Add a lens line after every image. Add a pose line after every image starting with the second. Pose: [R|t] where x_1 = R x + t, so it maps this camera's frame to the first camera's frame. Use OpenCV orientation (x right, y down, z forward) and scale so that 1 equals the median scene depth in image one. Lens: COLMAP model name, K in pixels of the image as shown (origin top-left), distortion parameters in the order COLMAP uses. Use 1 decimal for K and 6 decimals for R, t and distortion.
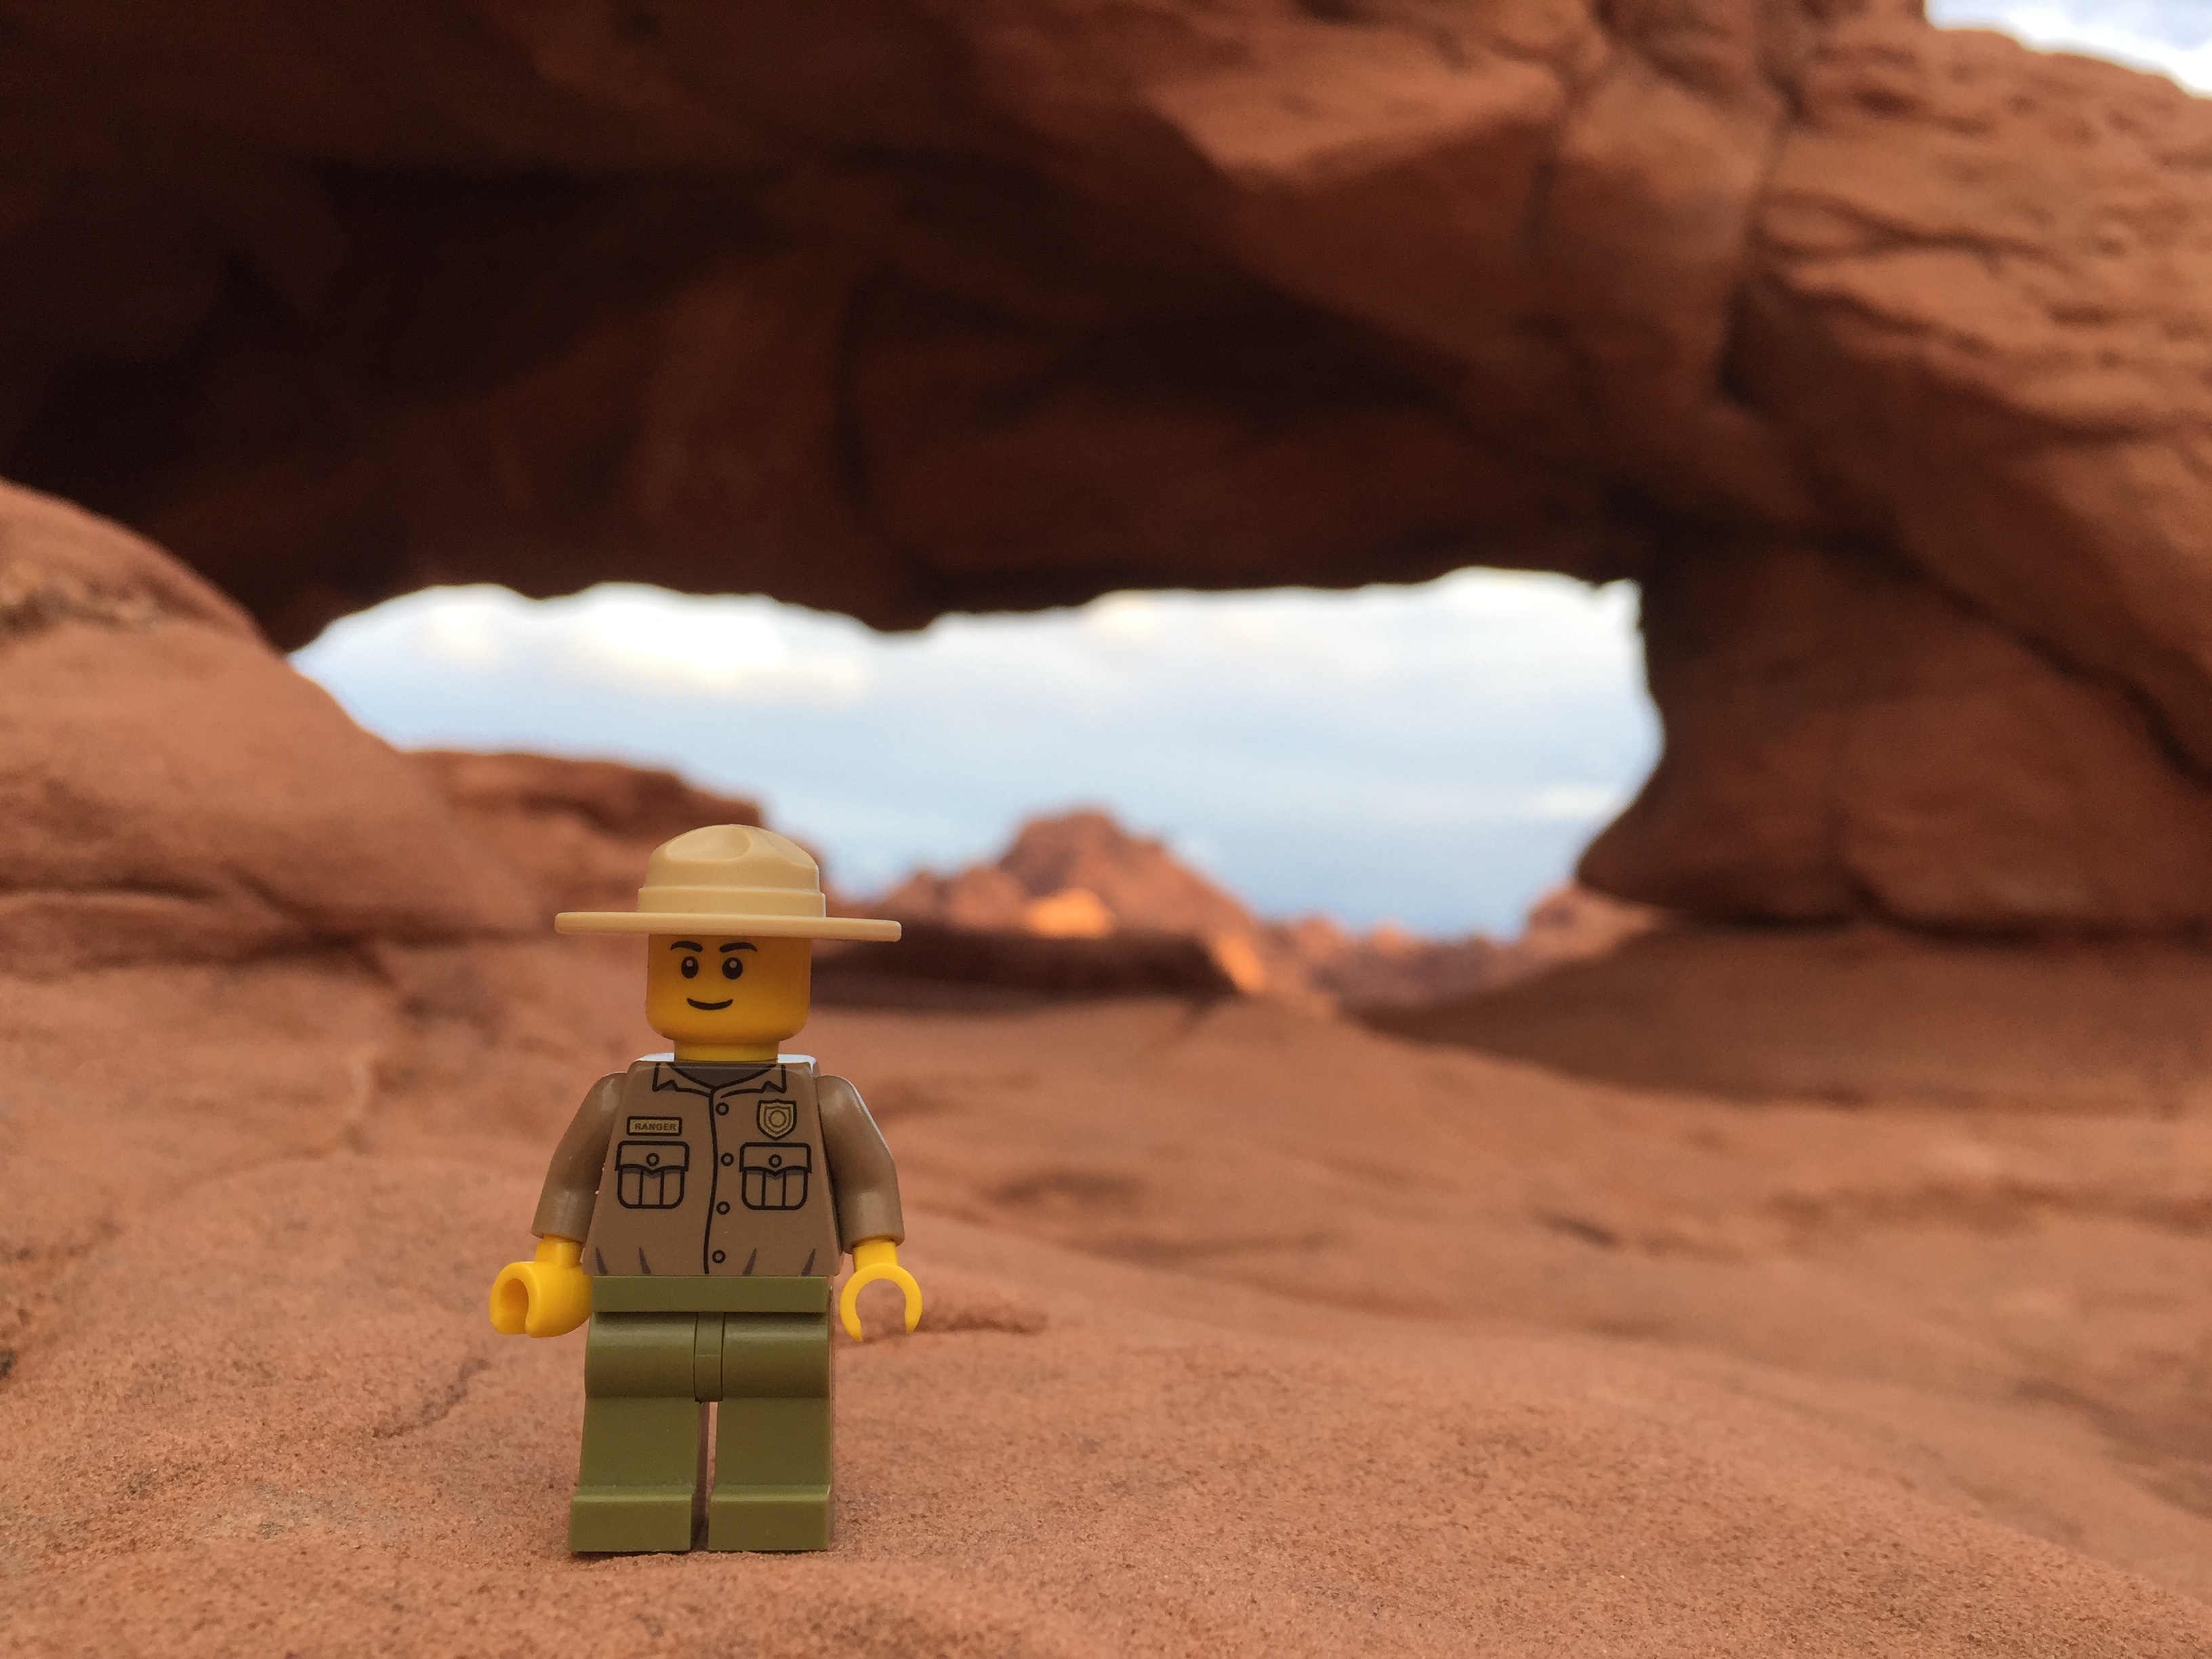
lens RADIAL K [[1833.4, 0, 1106.0], [0, 1833.4, 829.5], [0, 0, 1]] dist [0.022245, -0.002161]
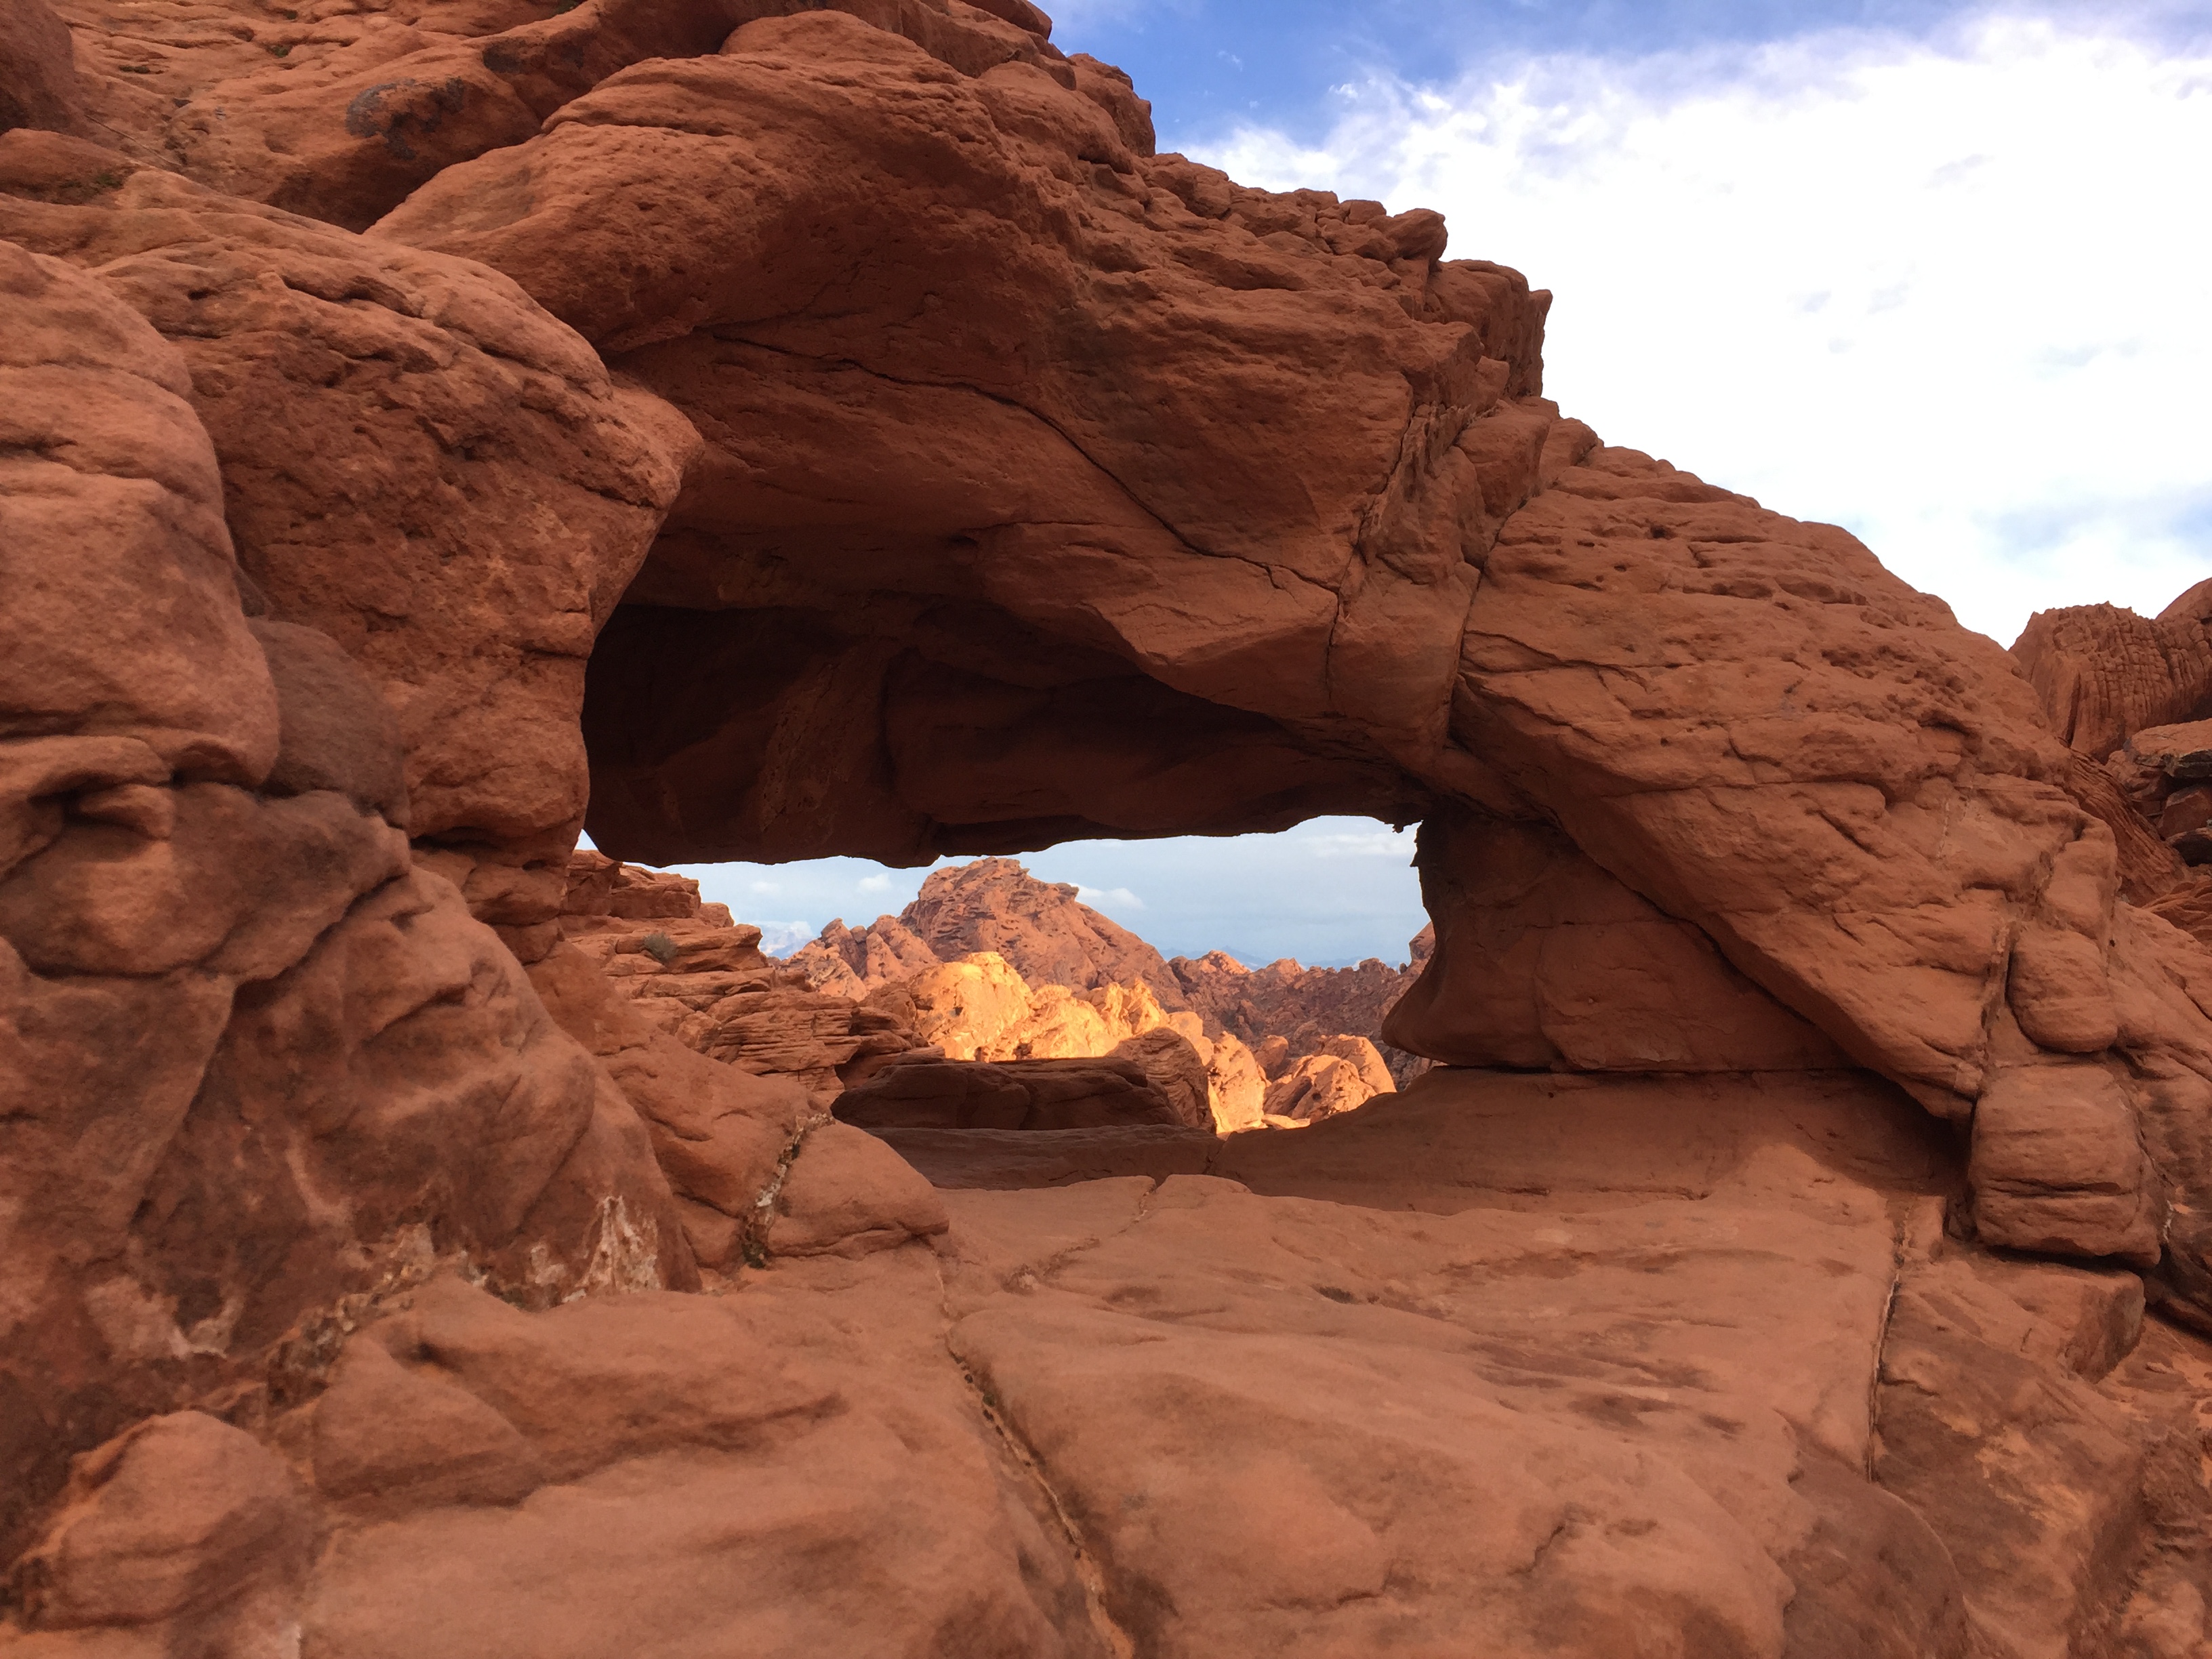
lens RADIAL K [[1877.1, 0, 1112.8], [0, 1877.1, 793.4], [0, 0, 1]] dist [0.138064, -0.201130]
pose [[0.997120, -0.044559, 0.061375, -0.069667], [0.046378, 0.998516, -0.028547, -0.173406], [-0.060012, 0.031311, 0.997706, -0.677767]]
